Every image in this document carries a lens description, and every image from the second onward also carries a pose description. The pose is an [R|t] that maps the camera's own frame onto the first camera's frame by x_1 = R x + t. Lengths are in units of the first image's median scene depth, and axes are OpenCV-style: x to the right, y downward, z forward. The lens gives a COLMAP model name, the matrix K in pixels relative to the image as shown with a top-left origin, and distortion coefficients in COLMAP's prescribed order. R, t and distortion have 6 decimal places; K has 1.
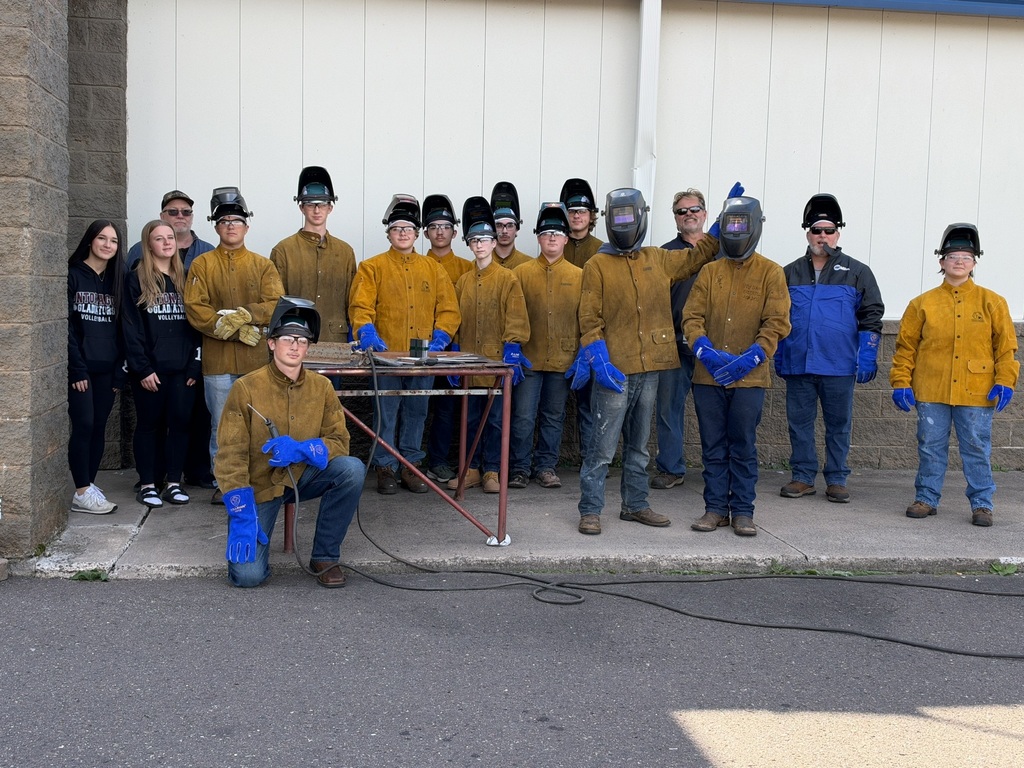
lens RADIAL K [[1196.2, 0, 512.0], [0, 1196.2, 384.0], [0, 0, 1]] dist [0.091757, -0.022251]
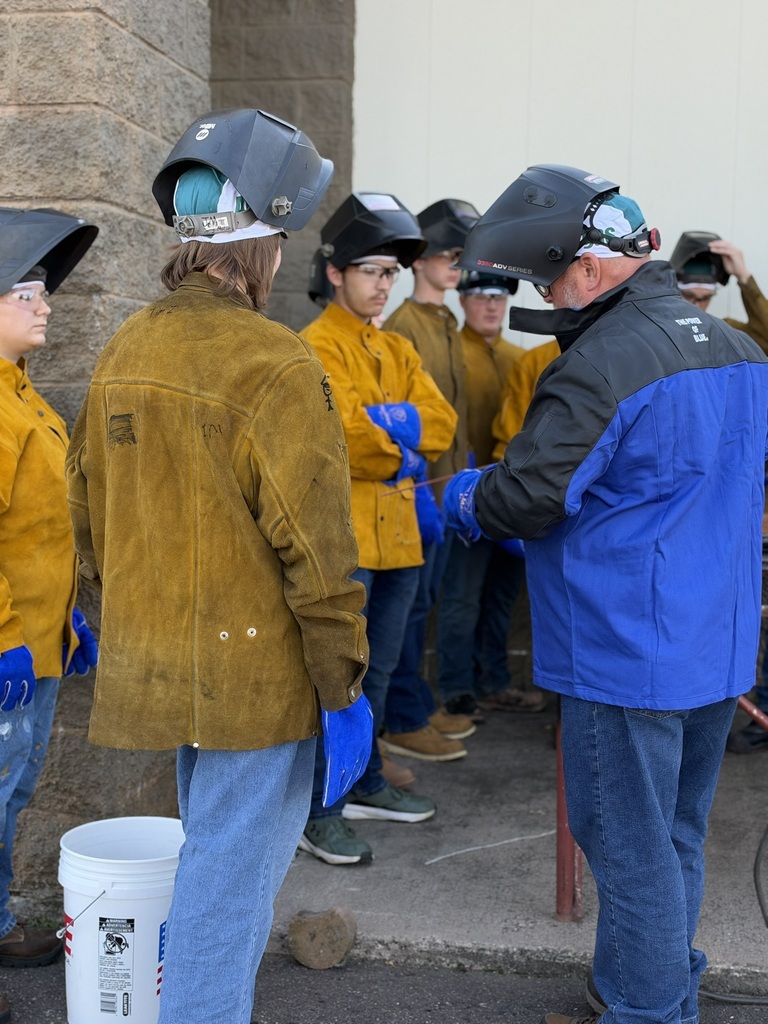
lens RADIAL K [[1488.8, 0, 384.0], [0, 1488.8, 512.0], [0, 0, 1]] dist [0.019891, -0.003080]
pose [[0.937650, 0.024524, -0.346716, -0.045456], [-0.025981, 0.999662, 0.000445, -0.033723], [0.346609, 0.008591, 0.937970, 0.399955]]
